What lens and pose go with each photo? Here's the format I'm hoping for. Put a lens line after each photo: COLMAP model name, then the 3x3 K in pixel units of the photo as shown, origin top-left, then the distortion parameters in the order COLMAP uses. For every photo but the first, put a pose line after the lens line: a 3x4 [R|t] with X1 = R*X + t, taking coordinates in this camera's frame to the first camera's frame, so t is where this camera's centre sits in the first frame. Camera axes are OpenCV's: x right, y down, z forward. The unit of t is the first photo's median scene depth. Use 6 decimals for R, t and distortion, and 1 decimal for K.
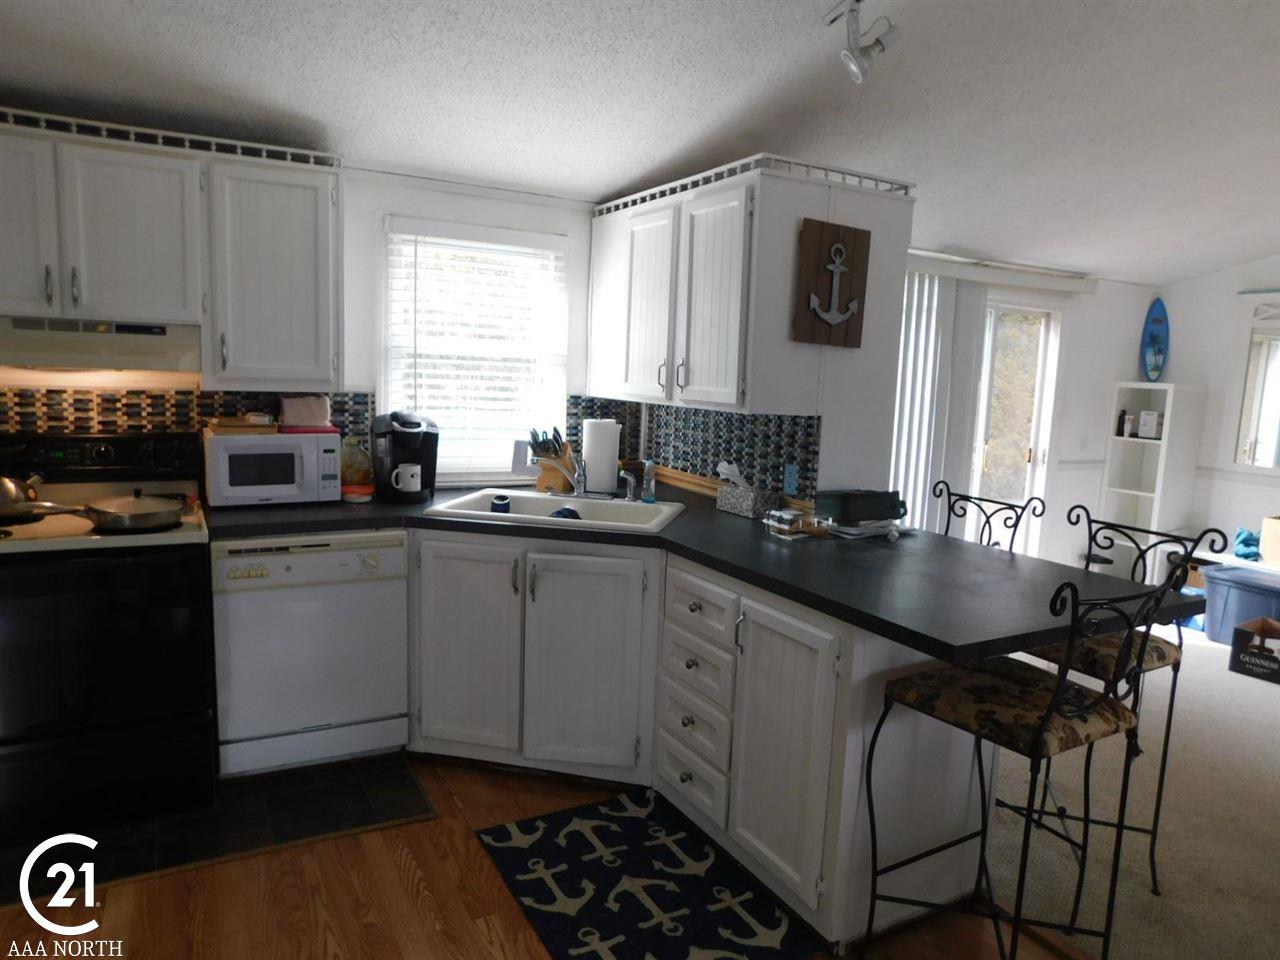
lens RADIAL K [[851.2, 0, 640.0], [0, 851.2, 480.0], [0, 0, 1]] dist [-0.070509, 0.065431]
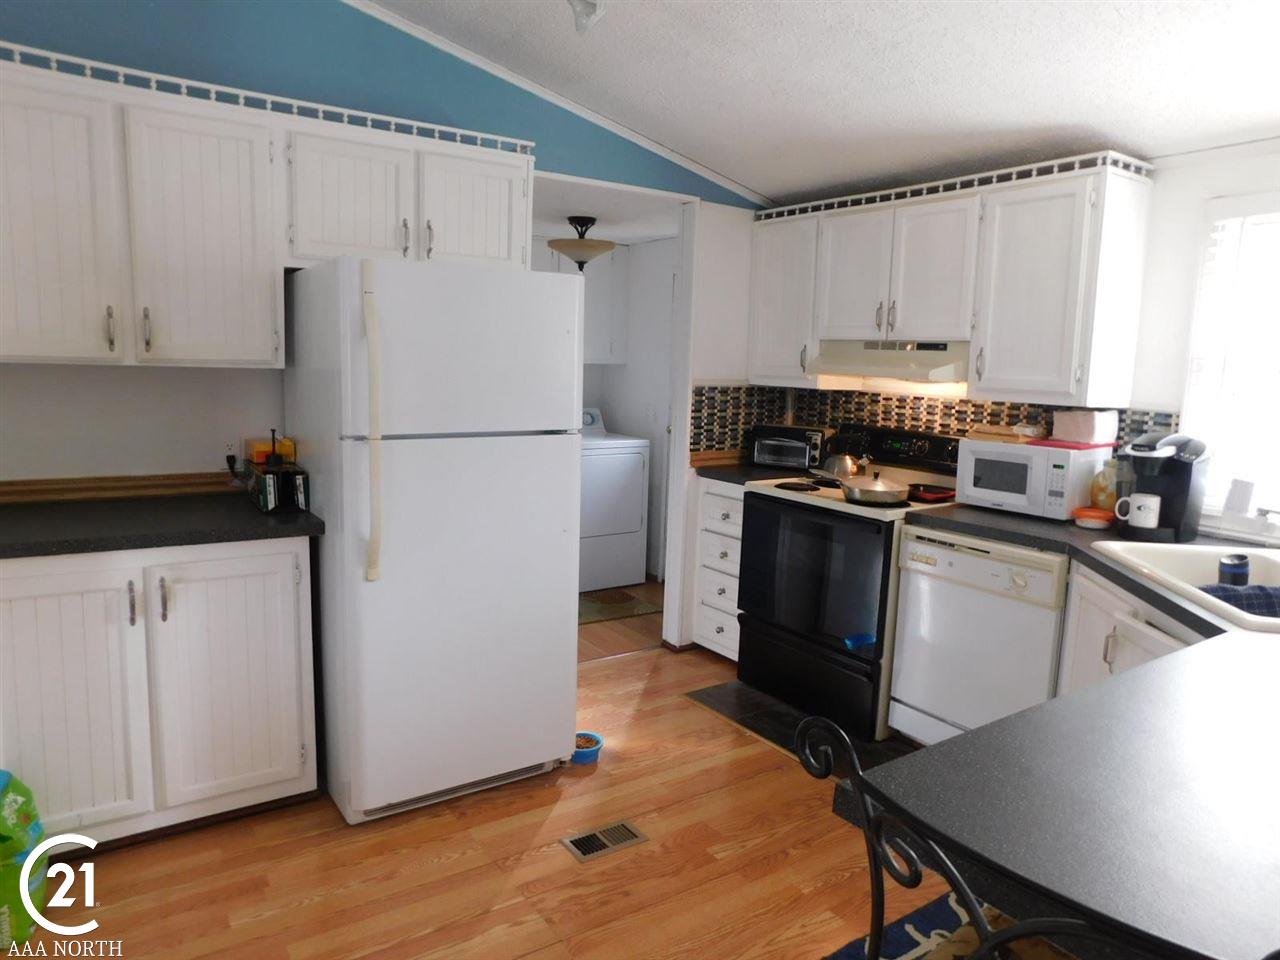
lens RADIAL K [[851.2, 0, 640.0], [0, 851.2, 480.0], [0, 0, 1]] dist [-0.070509, 0.065431]
pose [[0.098197, 0.106191, -0.989485, 0.552184], [-0.159403, 0.983131, 0.089690, -0.030419], [0.982318, 0.148919, 0.113468, 0.446981]]
